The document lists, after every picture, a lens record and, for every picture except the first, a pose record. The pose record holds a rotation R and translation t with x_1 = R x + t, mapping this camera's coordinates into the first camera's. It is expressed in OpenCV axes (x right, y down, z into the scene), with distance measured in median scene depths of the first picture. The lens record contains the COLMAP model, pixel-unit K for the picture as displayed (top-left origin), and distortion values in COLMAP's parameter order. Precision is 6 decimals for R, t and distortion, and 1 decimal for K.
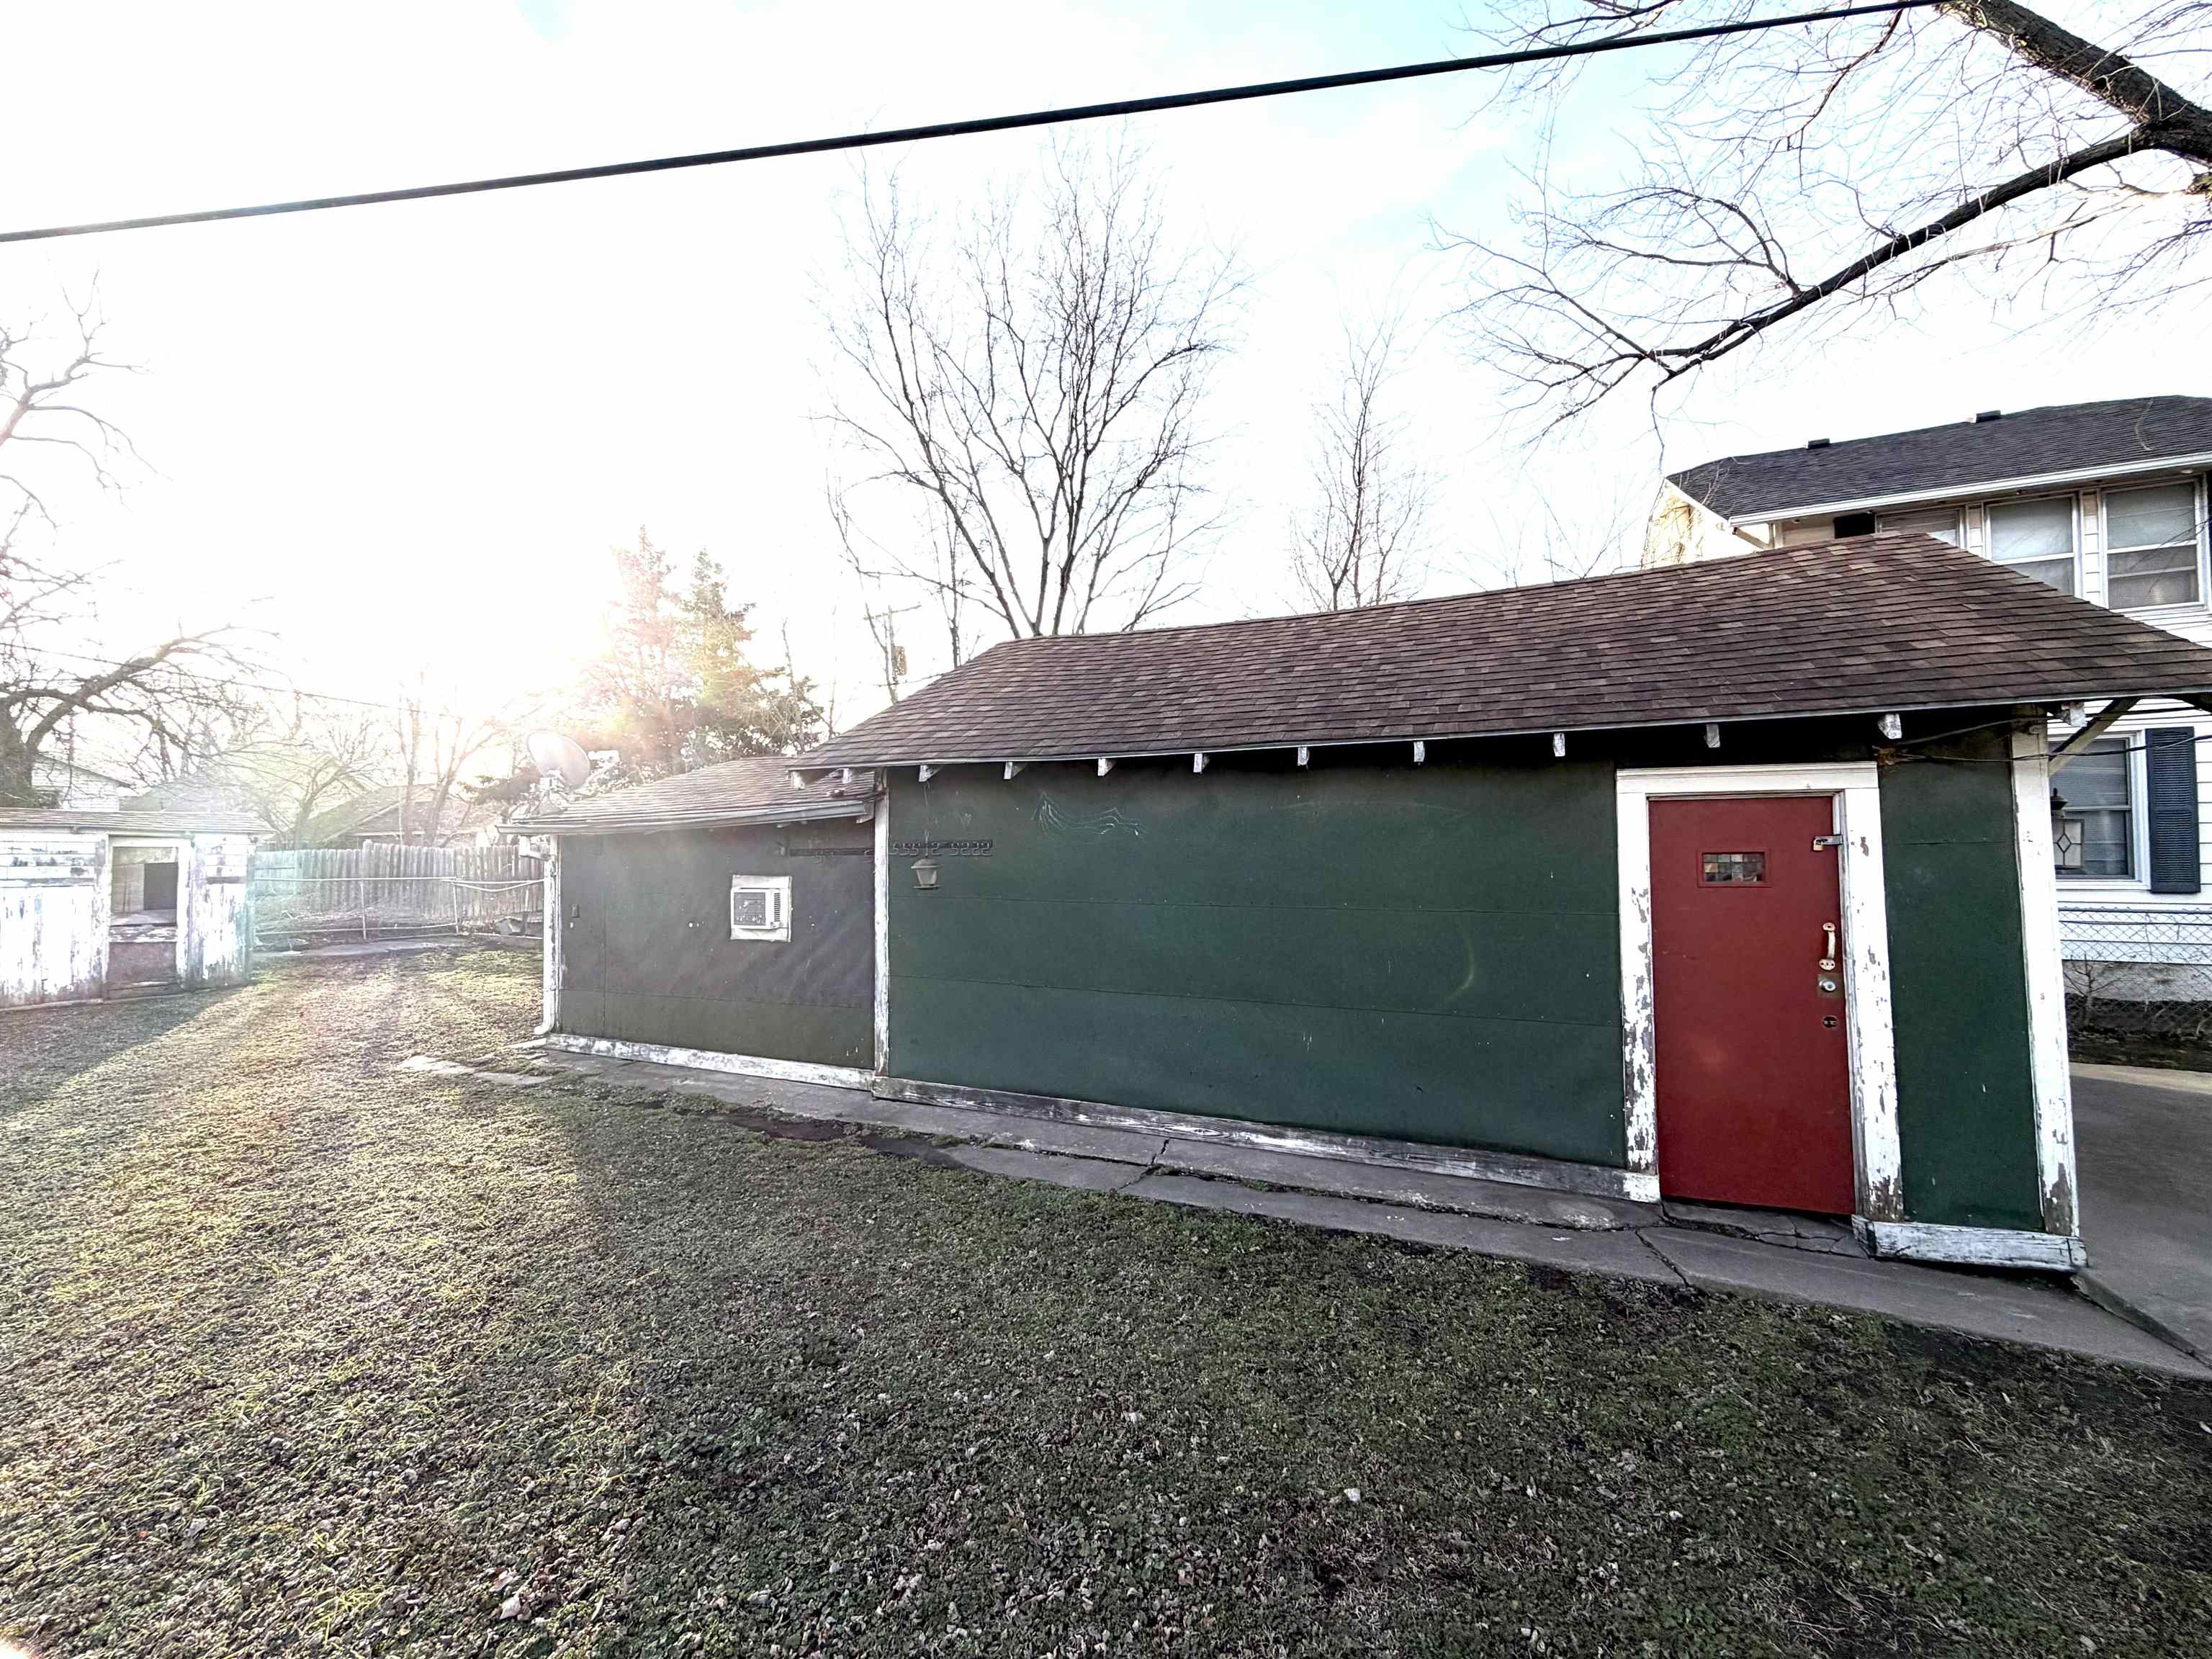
lens RADIAL K [[879.3, 0, 1105.0], [0, 879.3, 829.8], [0, 0, 1]] dist [-0.000986, 0.001171]
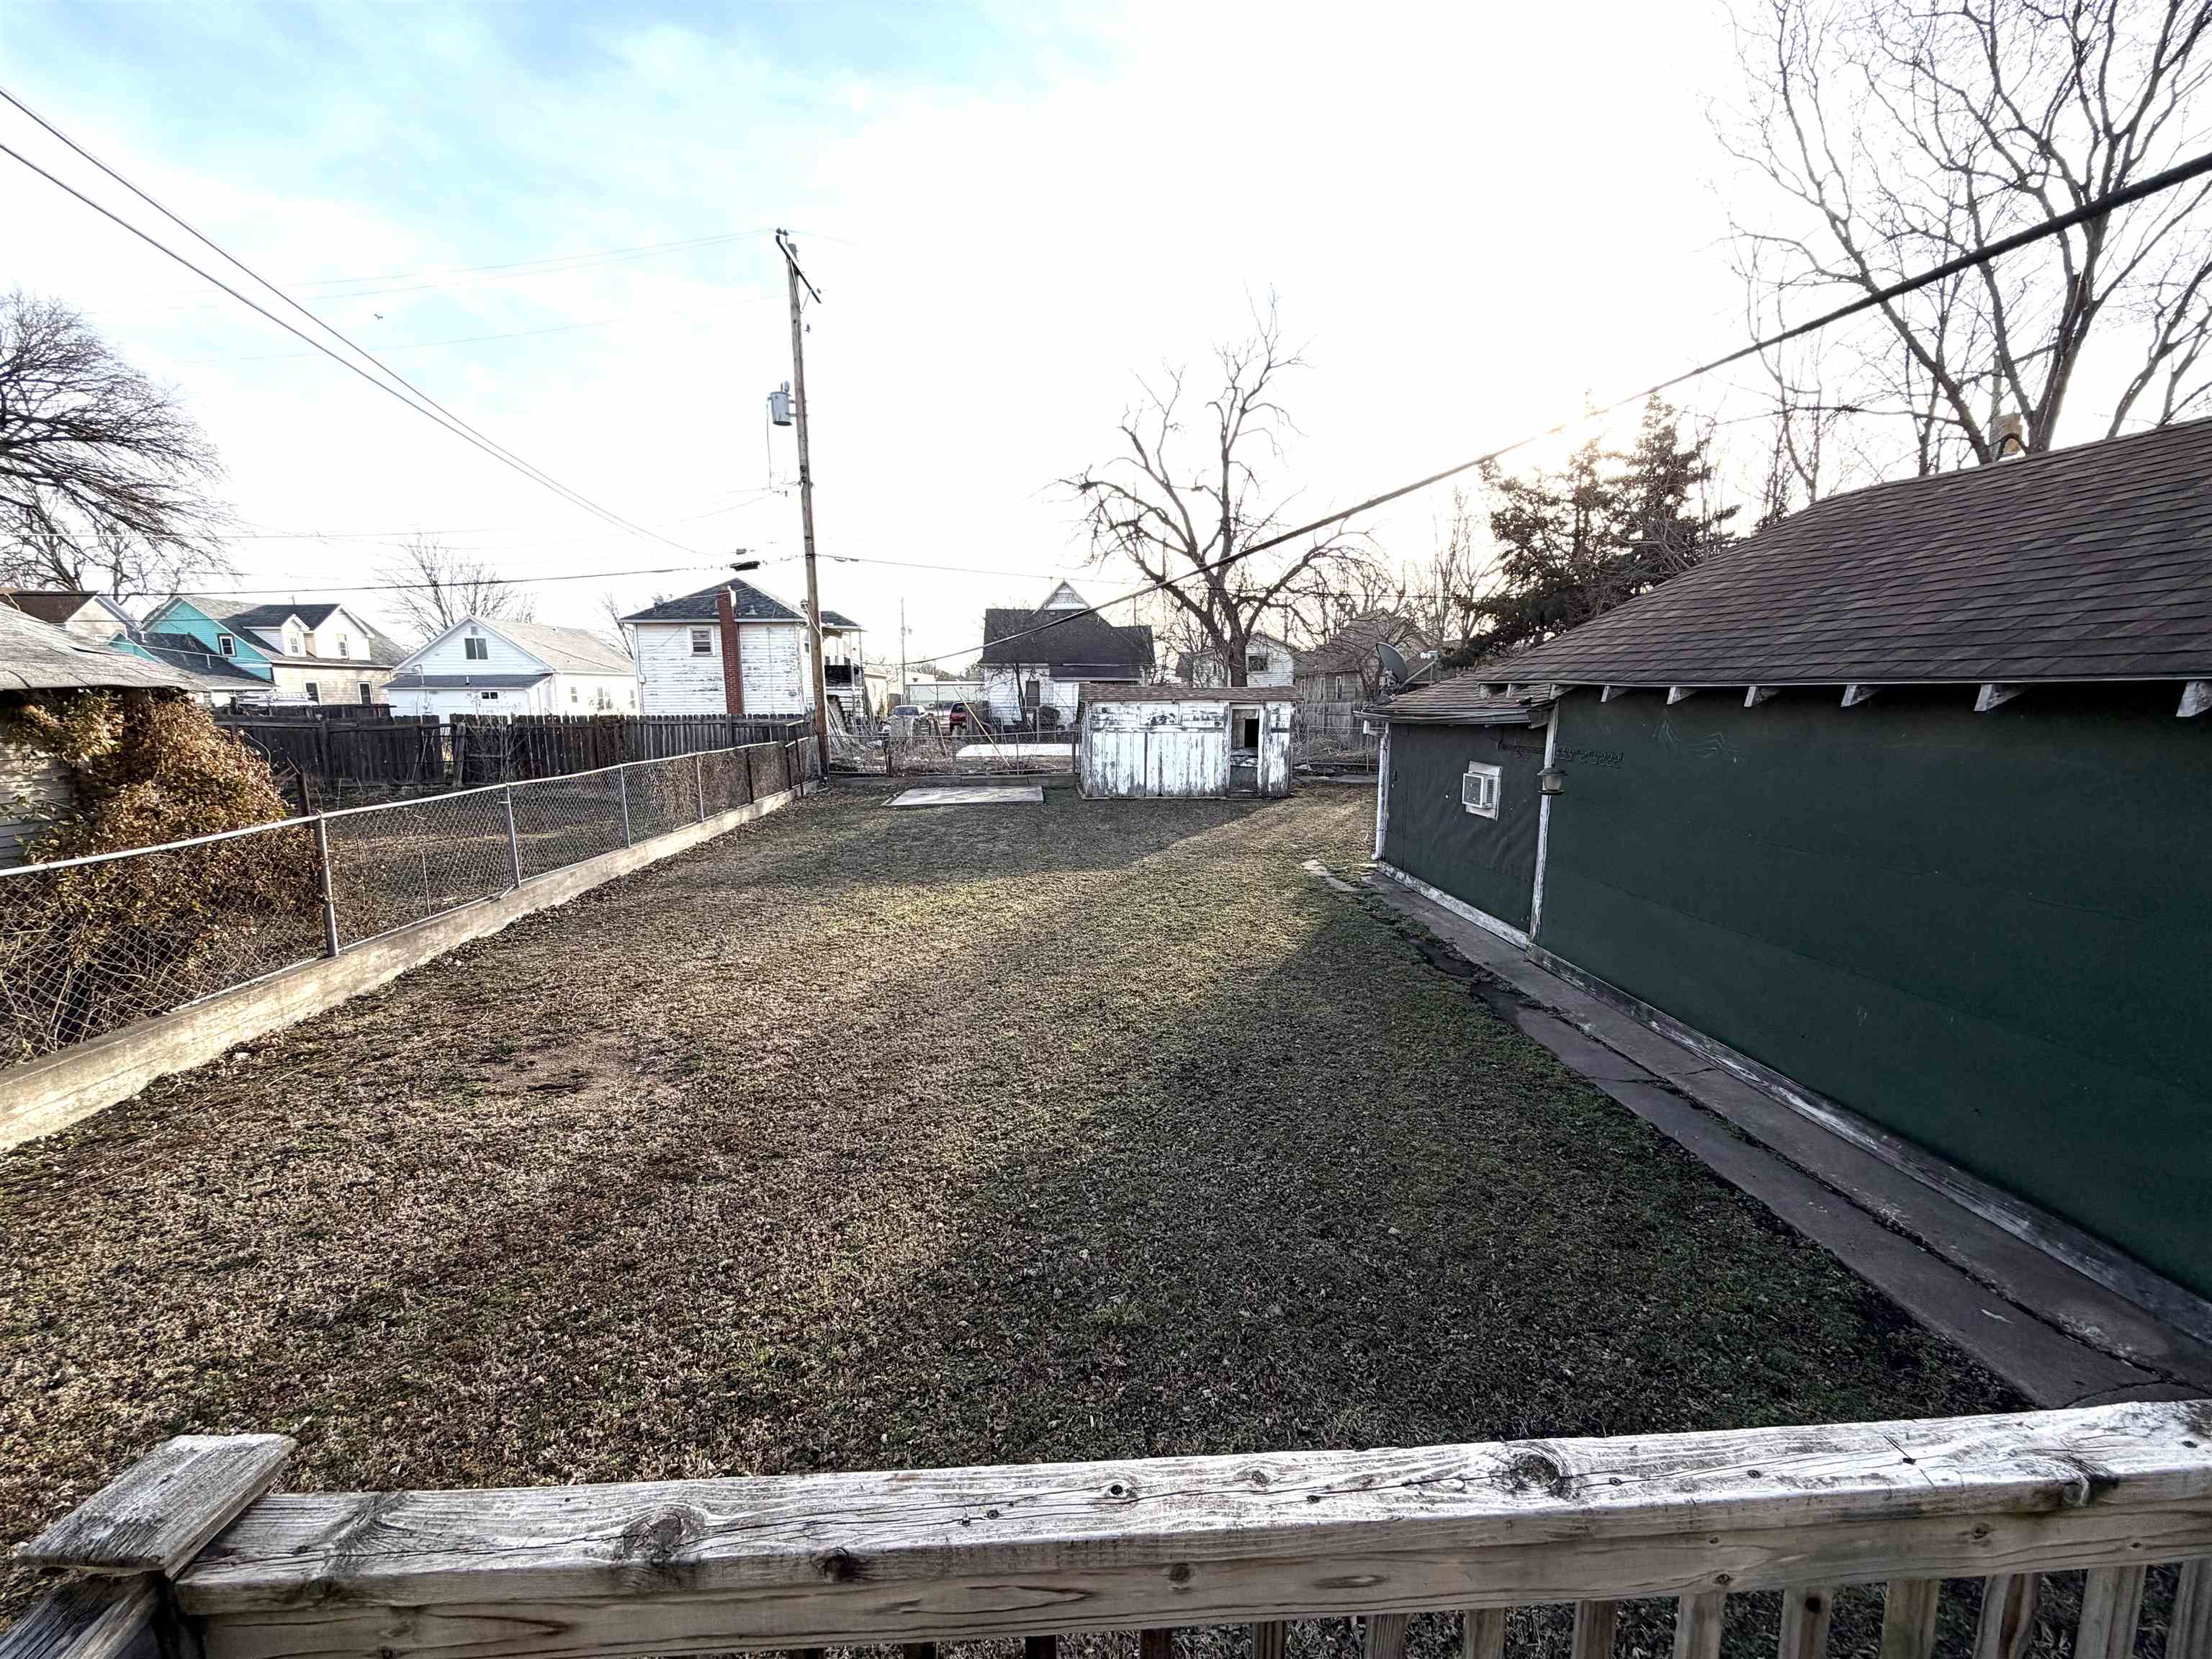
lens RADIAL K [[879.3, 0, 1106.9], [0, 879.3, 827.7], [0, 0, 1]] dist [-0.000986, 0.001171]
pose [[0.469690, 0.140530, -0.871575, 0.526431], [0.022128, 0.985065, 0.170754, -0.096440], [0.882554, -0.099487, 0.459565, -0.043885]]
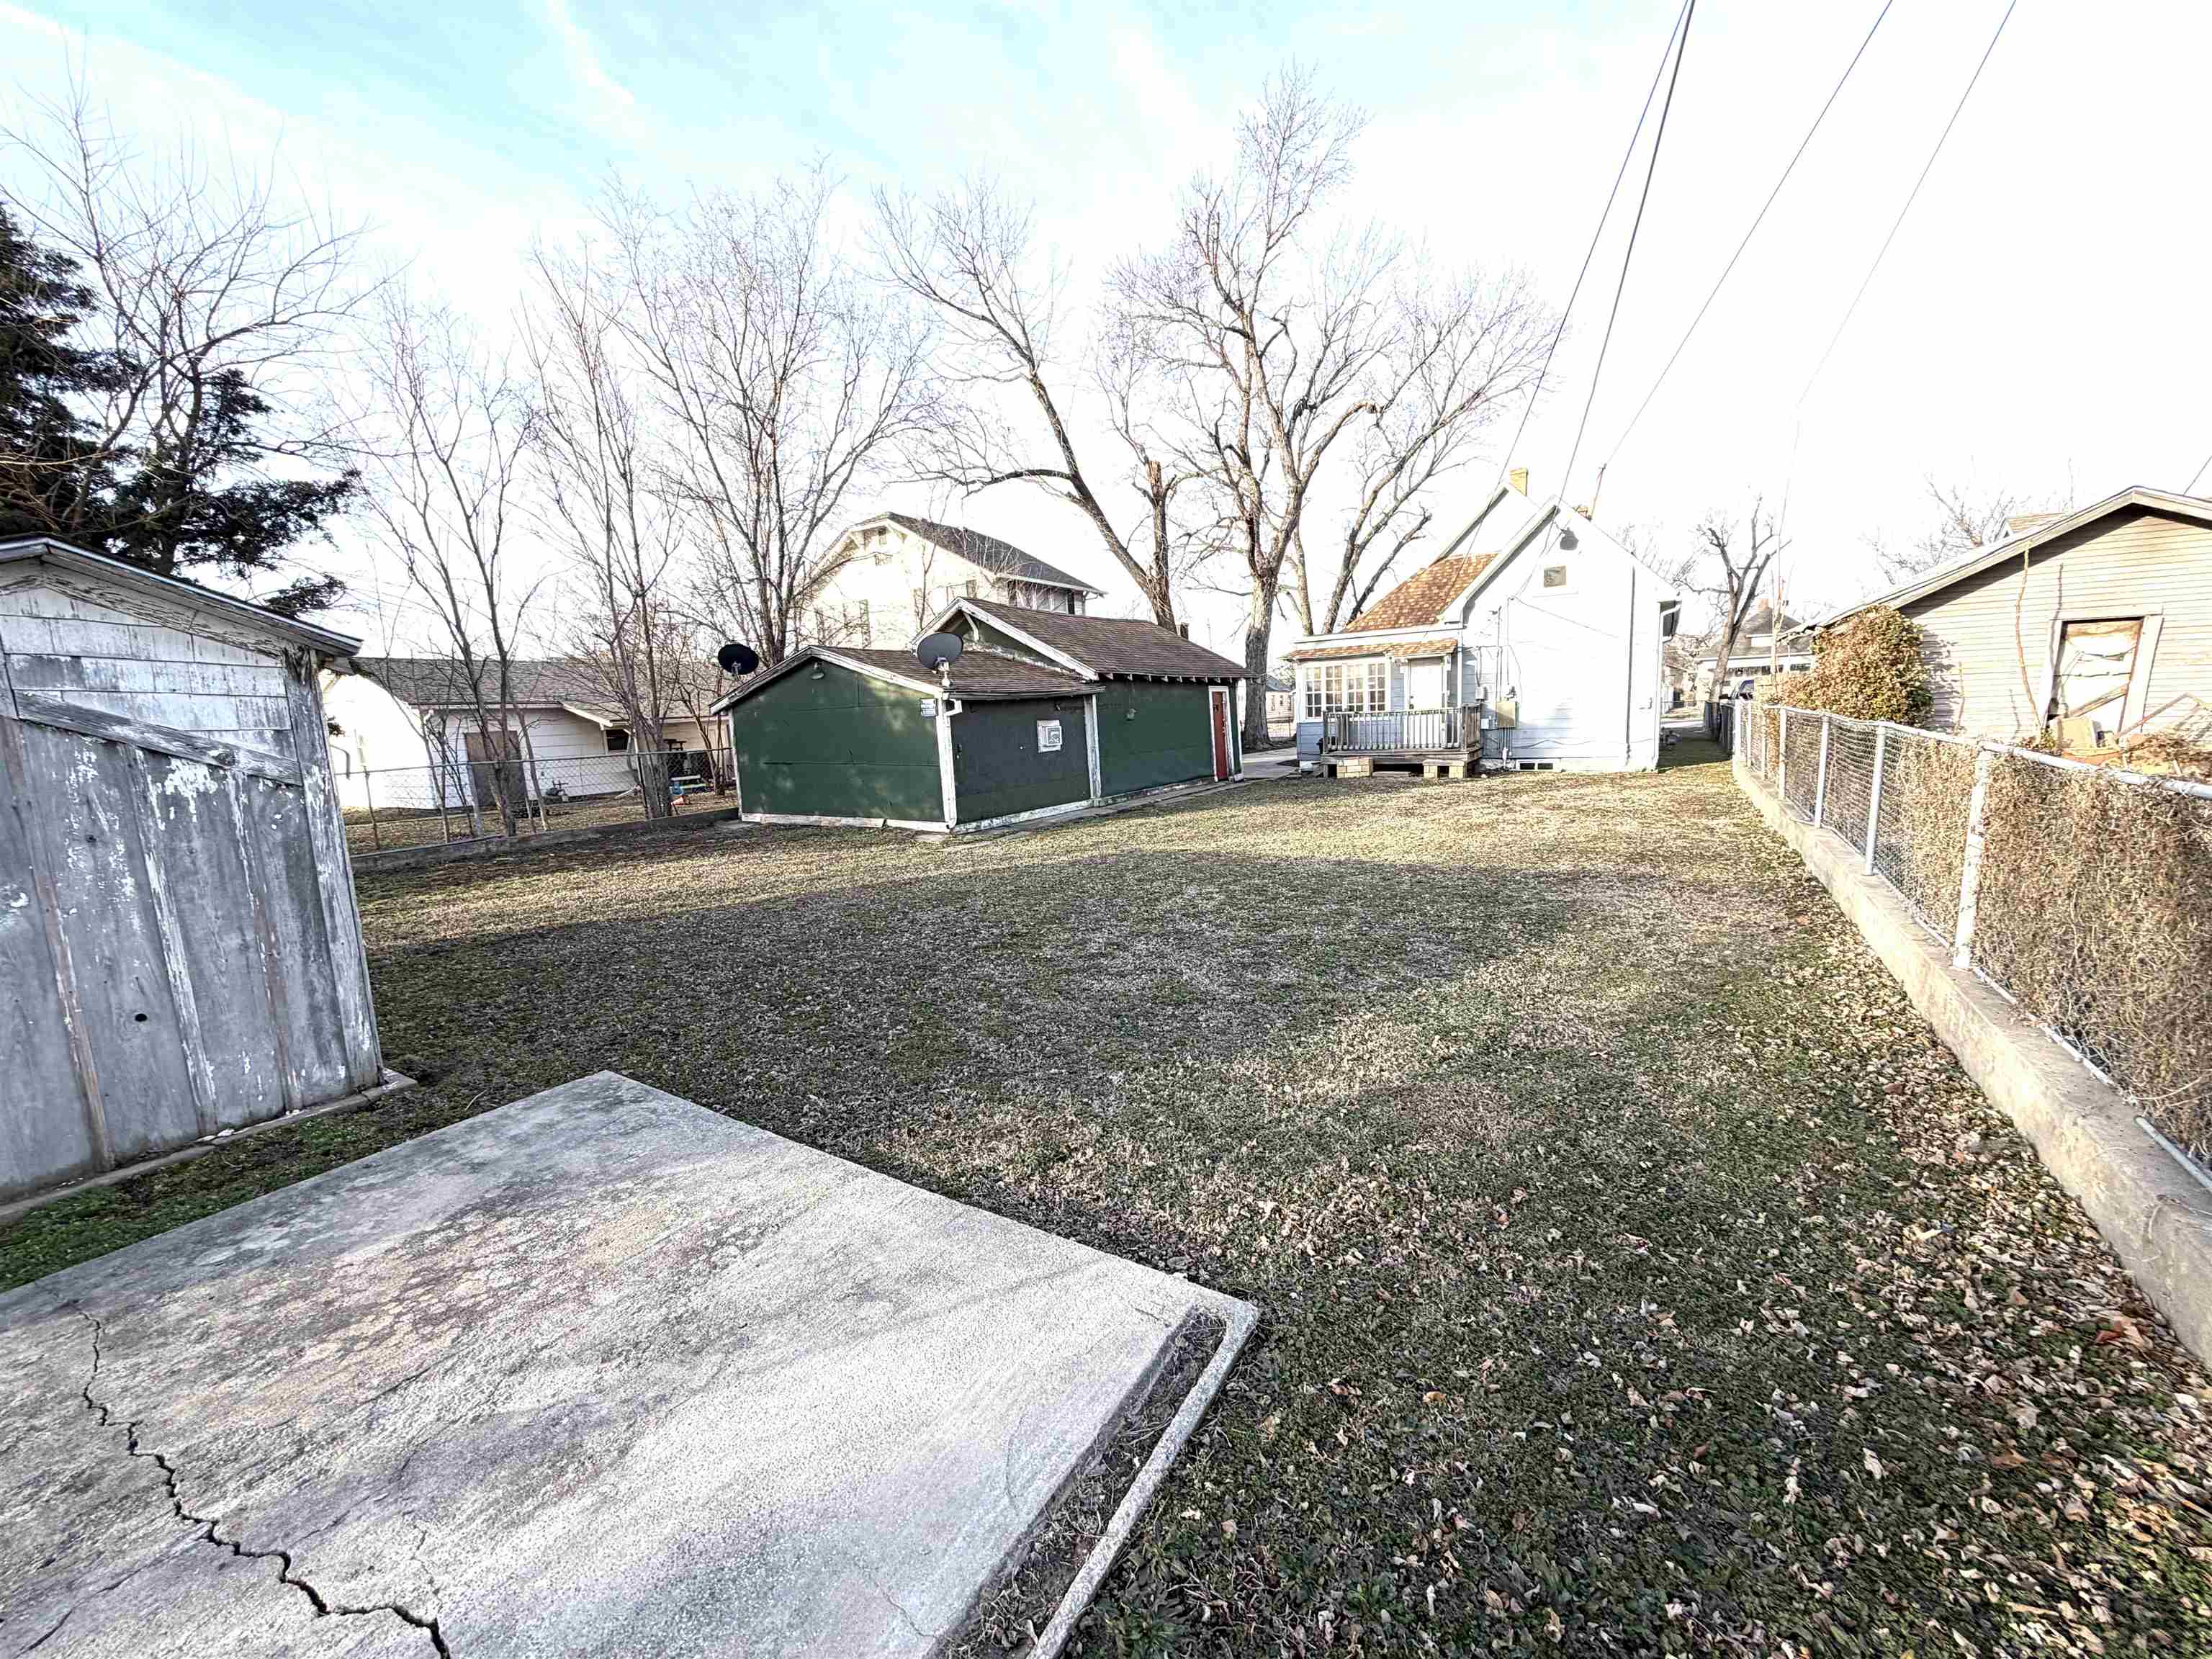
lens RADIAL K [[879.3, 0, 1107.4], [0, 879.3, 840.2], [0, 0, 1]] dist [-0.000986, 0.001171]
pose [[0.134935, -0.142482, 0.980557, -2.791821], [0.016767, 0.989794, 0.141517, 0.047034], [-0.990713, -0.002654, 0.135947, 0.657457]]
